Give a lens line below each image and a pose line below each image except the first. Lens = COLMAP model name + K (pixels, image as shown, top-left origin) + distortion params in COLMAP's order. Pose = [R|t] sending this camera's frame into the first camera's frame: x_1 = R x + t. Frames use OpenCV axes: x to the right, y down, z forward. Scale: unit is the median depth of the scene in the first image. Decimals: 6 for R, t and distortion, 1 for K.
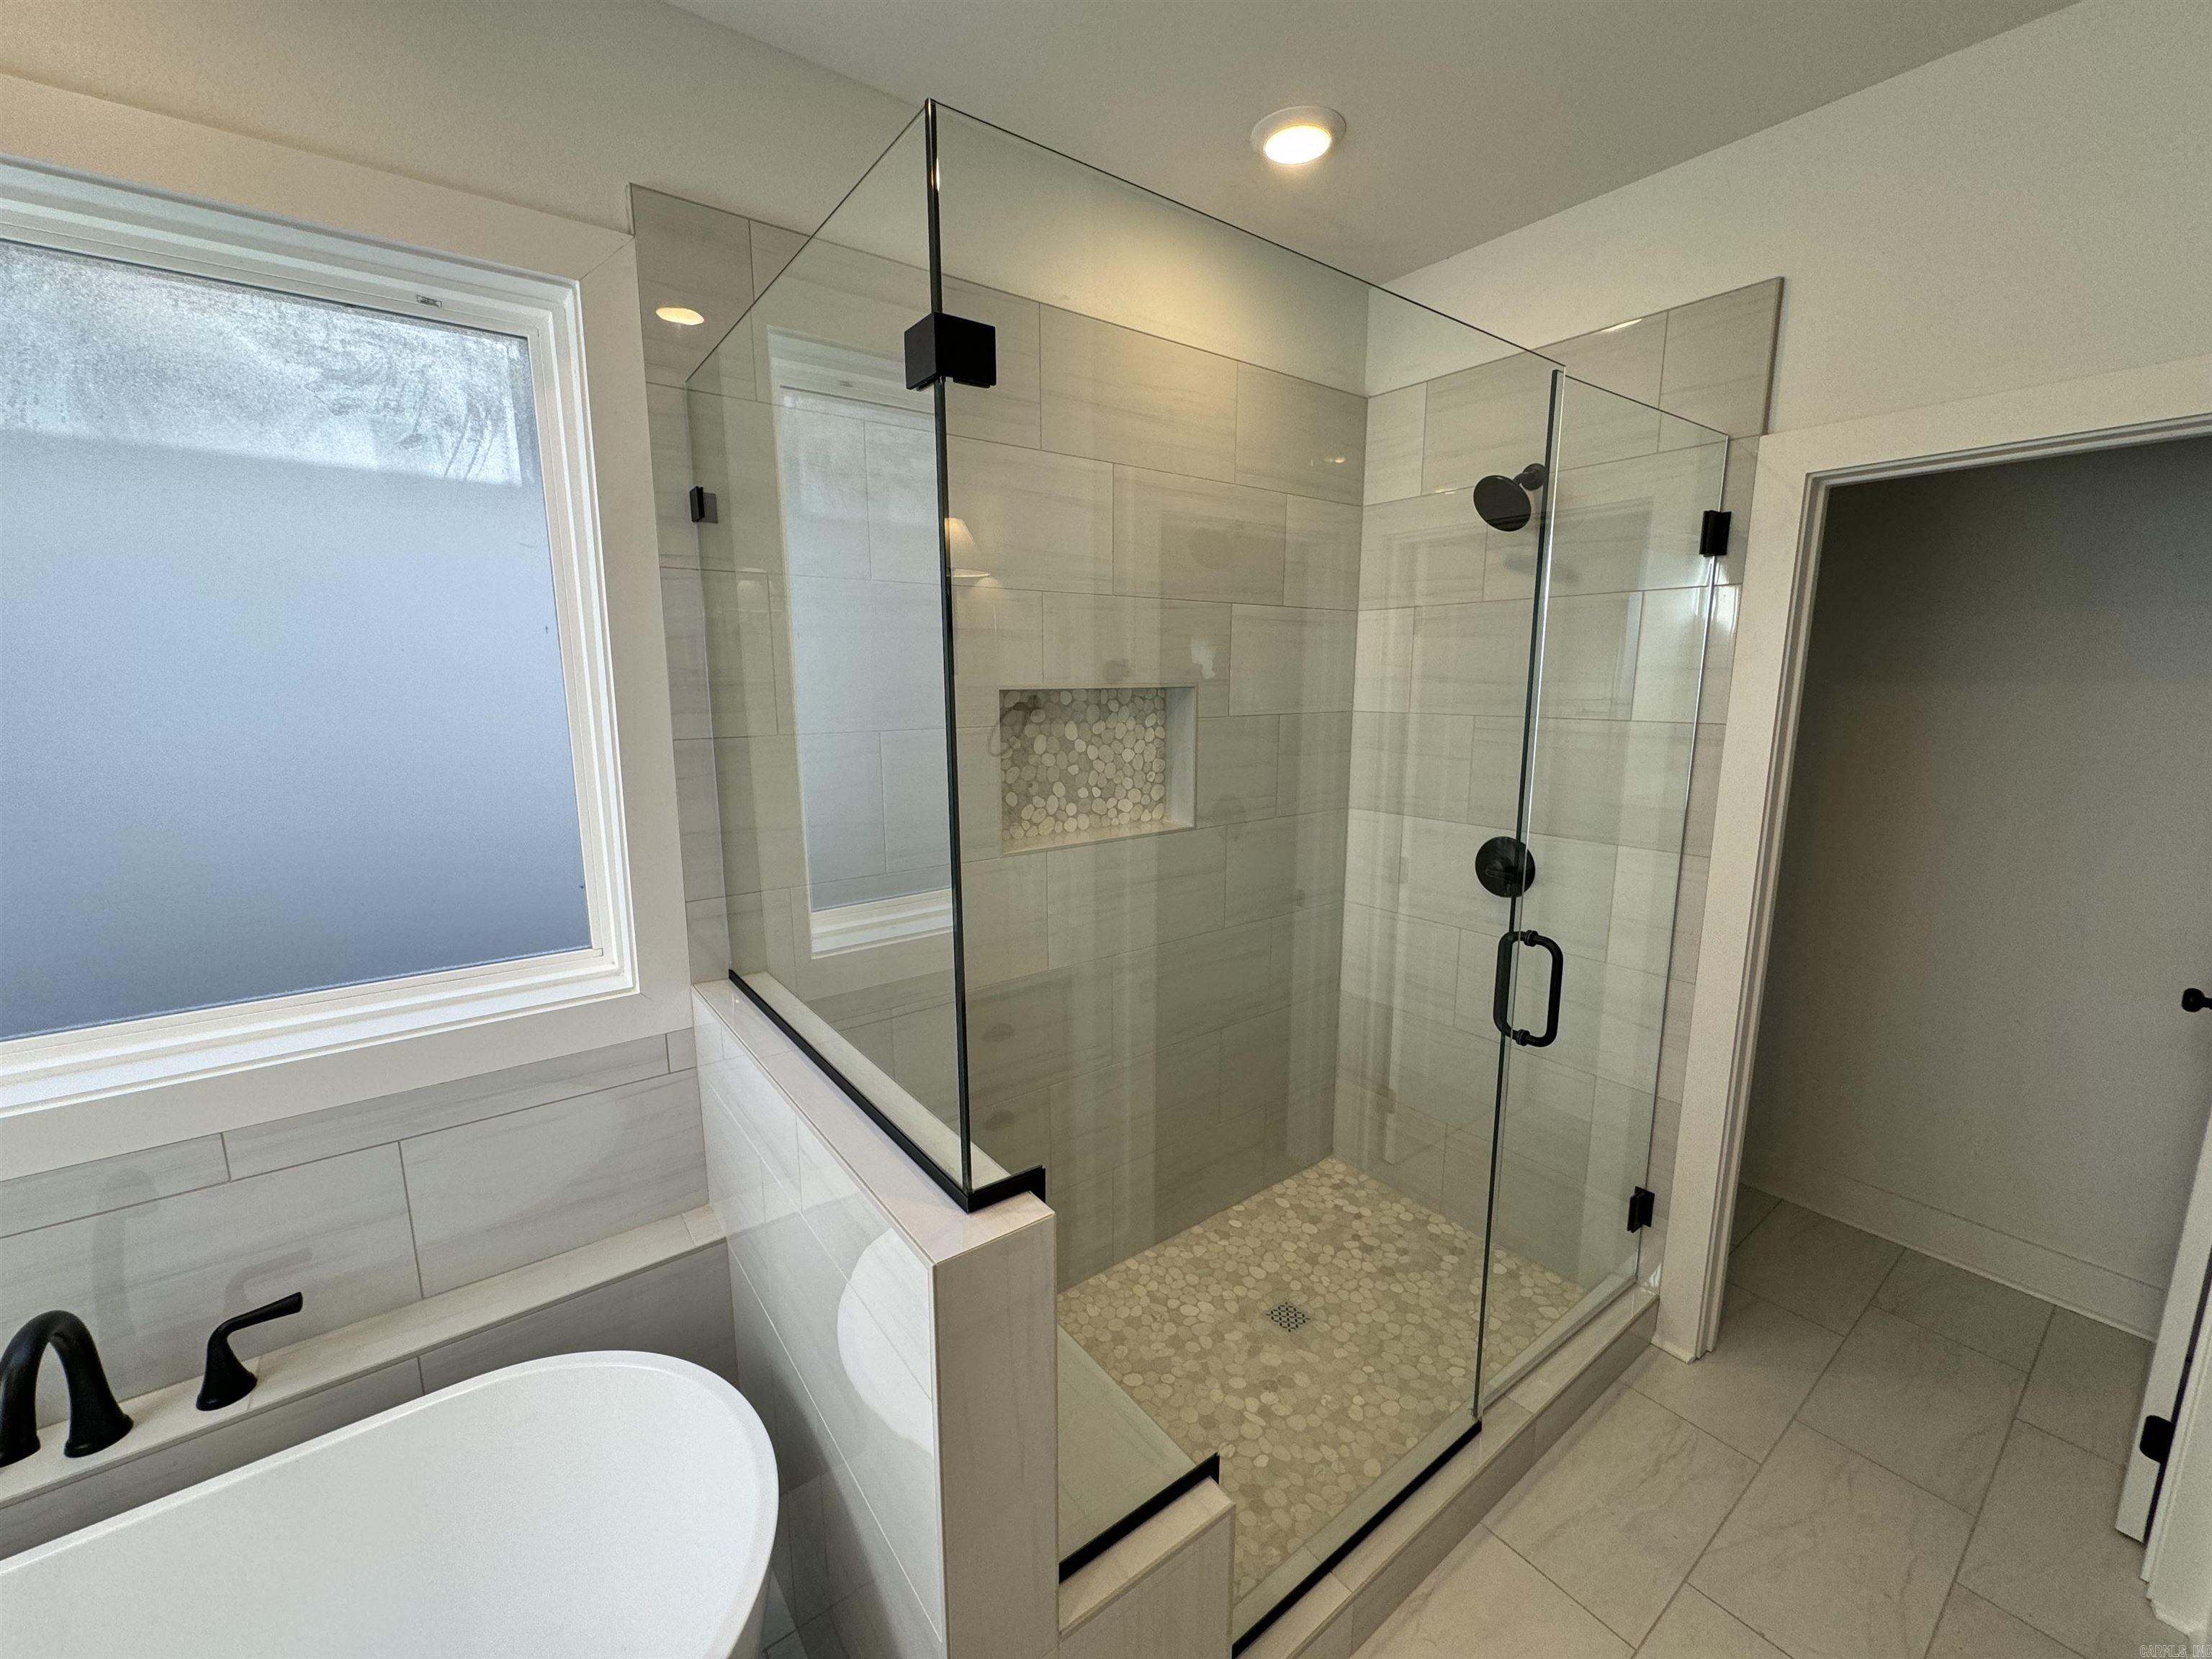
lens RADIAL K [[877.9, 0, 1109.2], [0, 877.9, 830.6], [0, 0, 1]] dist [-0.003506, 0.001068]
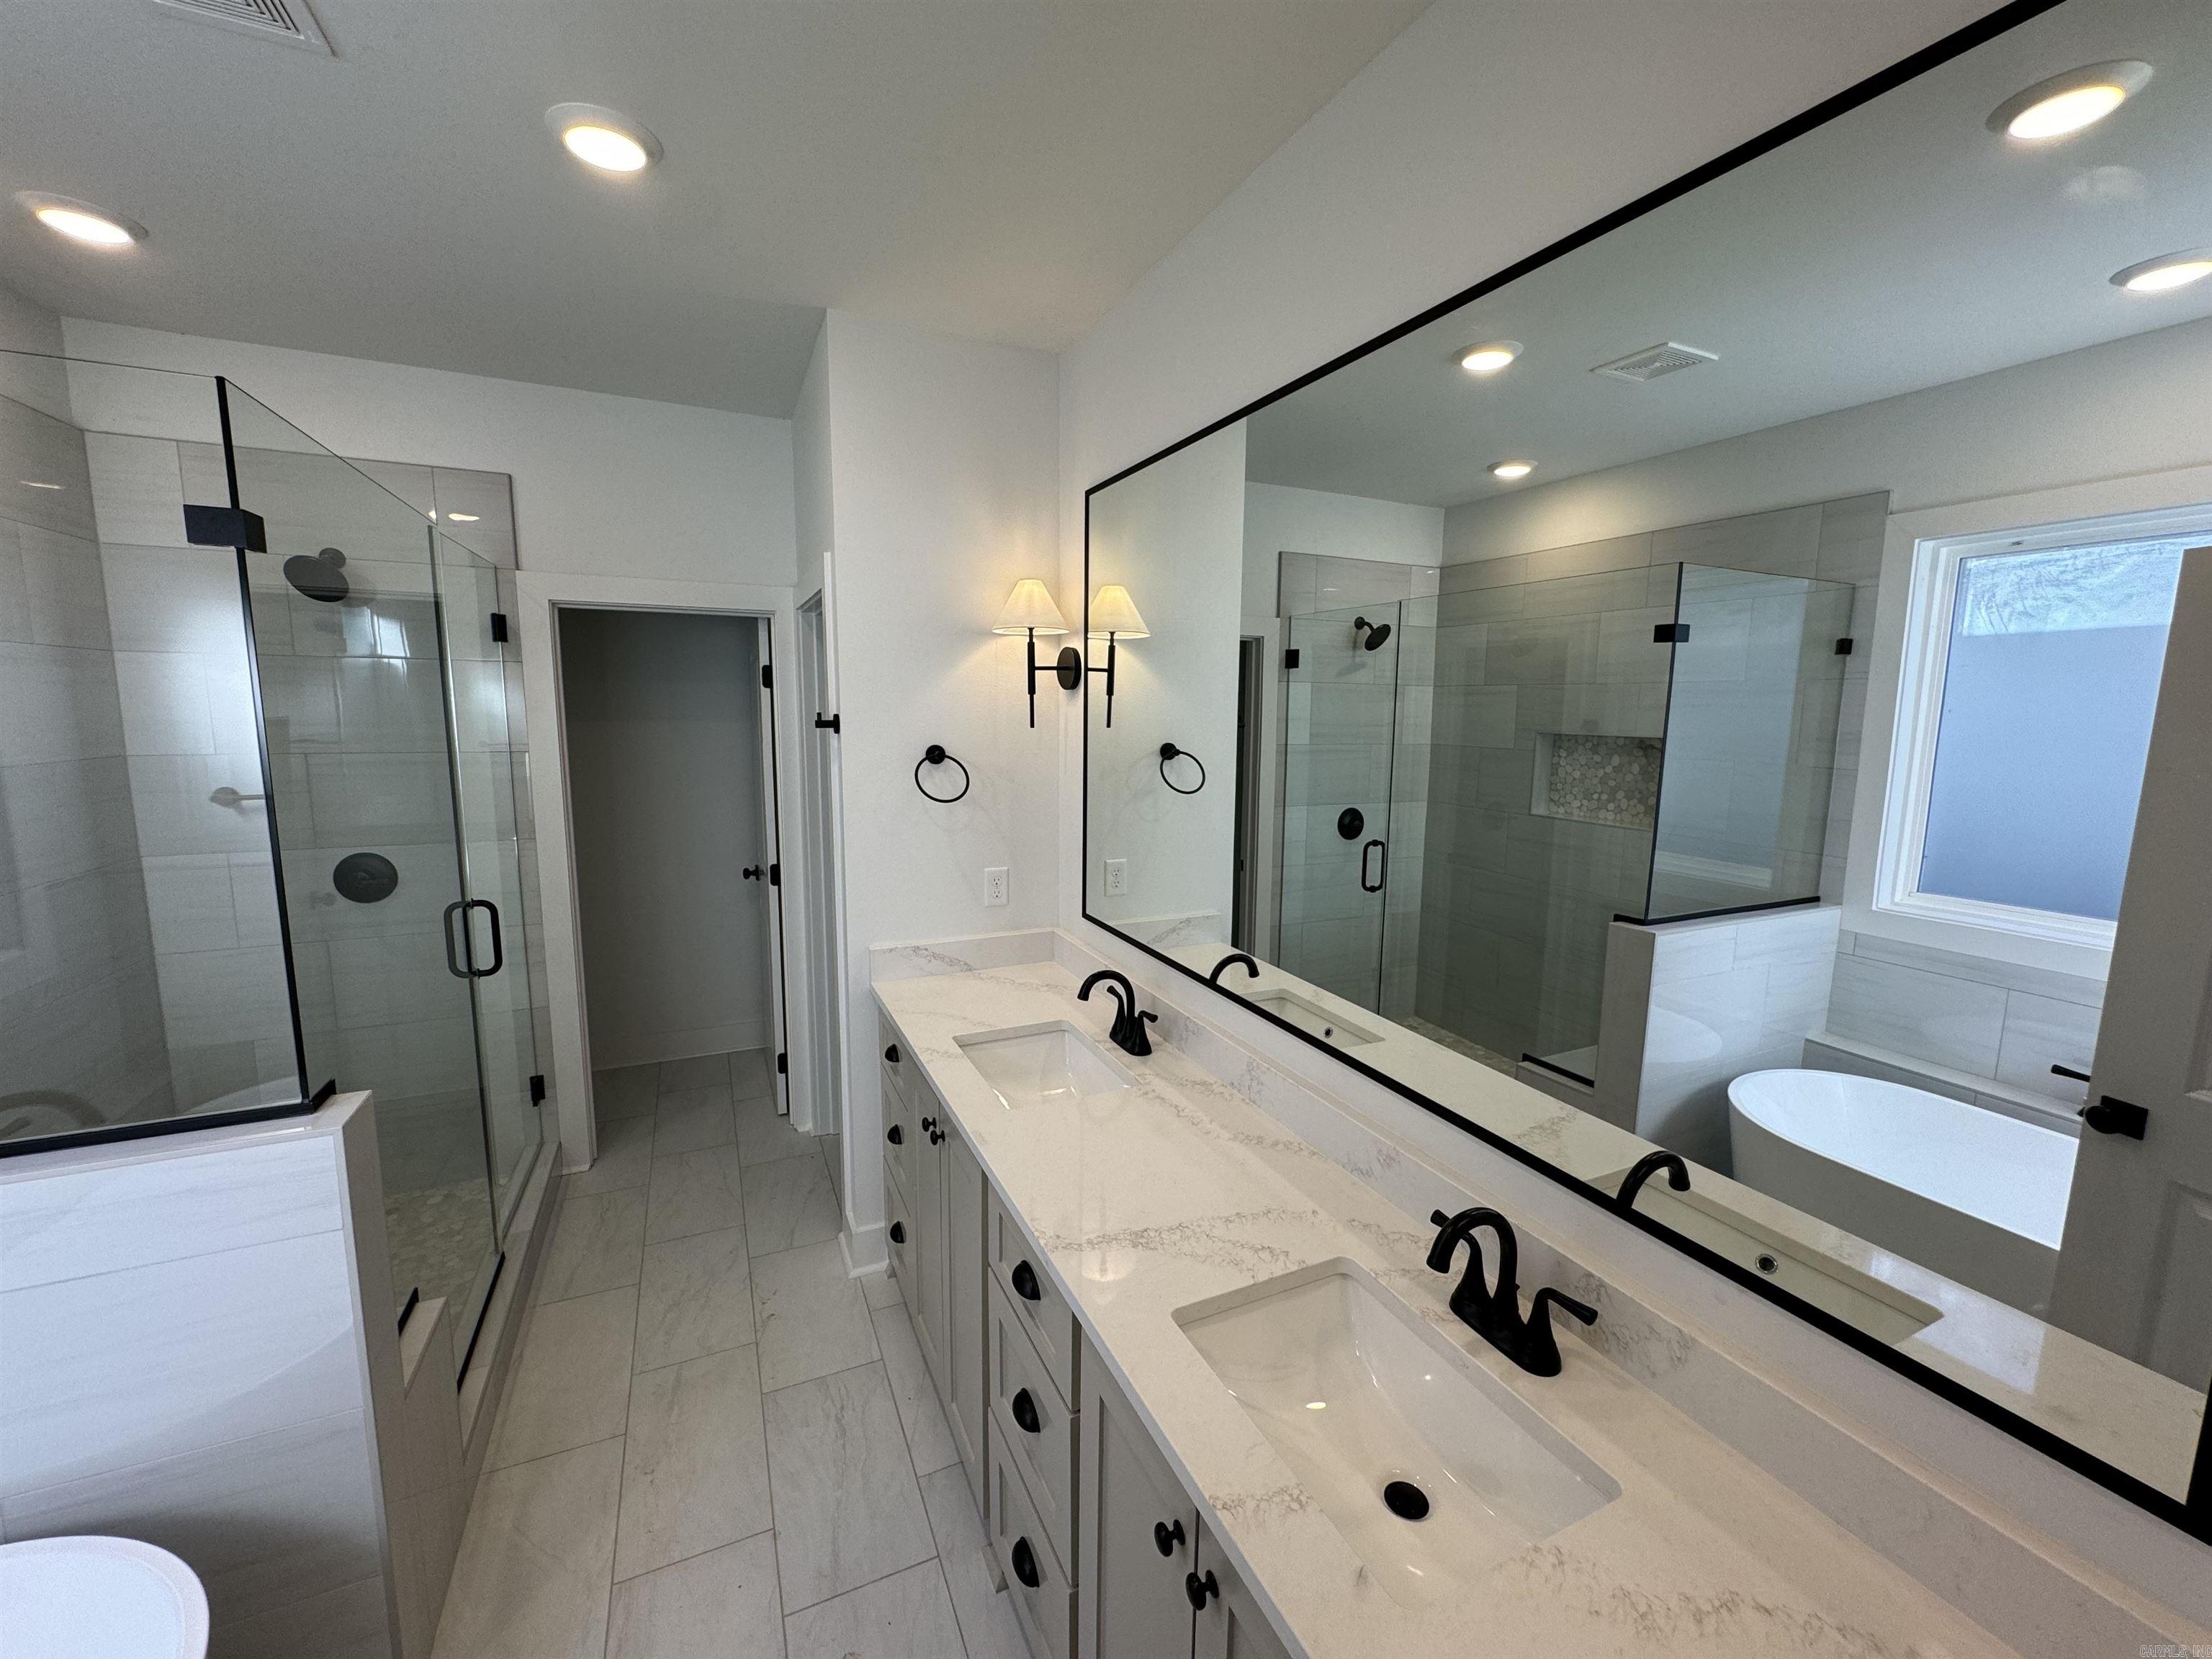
lens RADIAL K [[877.9, 0, 1103.4], [0, 877.9, 830.2], [0, 0, 1]] dist [-0.003506, 0.001068]
pose [[0.210239, -0.129630, 0.969018, -0.543541], [0.156941, 0.982791, 0.097423, 0.021039], [-0.964971, 0.131596, 0.226965, -0.280108]]
